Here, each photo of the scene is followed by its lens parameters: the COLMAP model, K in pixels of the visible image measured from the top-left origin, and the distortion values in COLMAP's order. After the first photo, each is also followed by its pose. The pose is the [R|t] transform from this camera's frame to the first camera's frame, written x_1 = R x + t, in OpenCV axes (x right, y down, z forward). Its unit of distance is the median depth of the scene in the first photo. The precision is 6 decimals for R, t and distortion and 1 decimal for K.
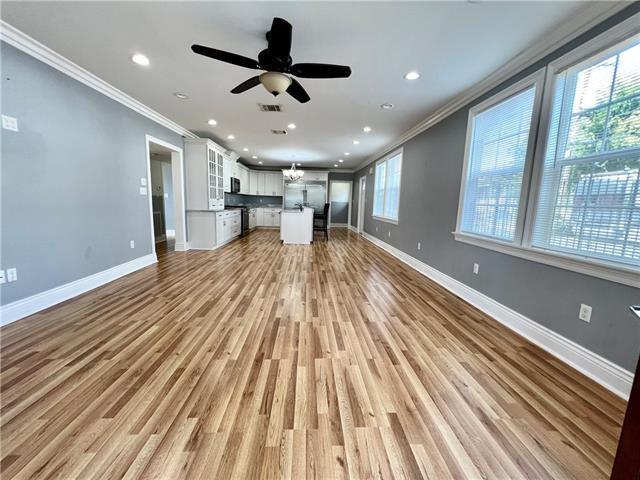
lens RADIAL K [[259.3, 0, 317.1], [0, 259.3, 238.3], [0, 0, 1]] dist [0.001435, -0.000071]
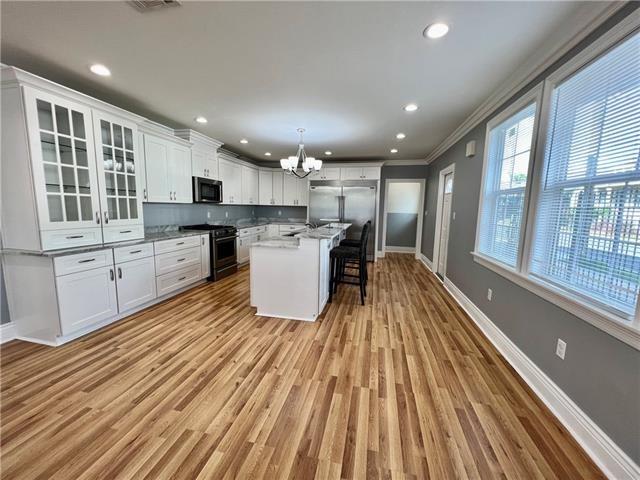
lens RADIAL K [[256.8, 0, 321.3], [0, 256.8, 240.4], [0, 0, 1]] dist [-0.002118, 0.000307]
pose [[0.968931, 0.020450, -0.246482, 0.056958], [-0.023803, 0.999660, -0.010632, -0.072488], [0.246181, 0.016169, 0.969089, 0.398262]]
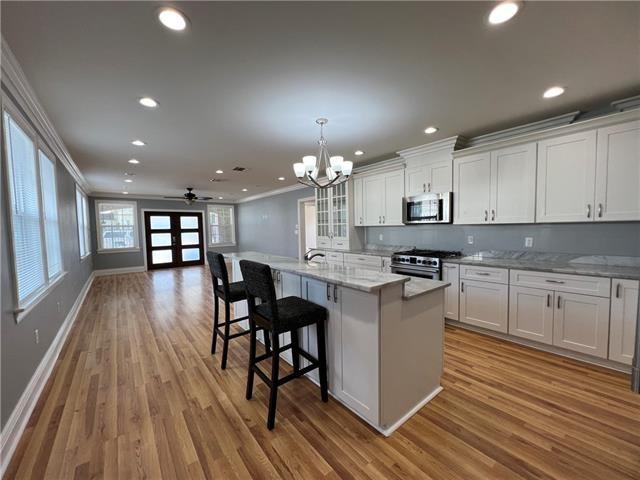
lens RADIAL K [[256.8, 0, 319.1], [0, 256.8, 239.8], [0, 0, 1]] dist [-0.002118, 0.000307]
pose [[-0.806561, 0.013671, -0.590992, 0.095920], [-0.085637, 0.986485, 0.139694, -0.154541], [0.584914, 0.163282, -0.794490, 0.997231]]
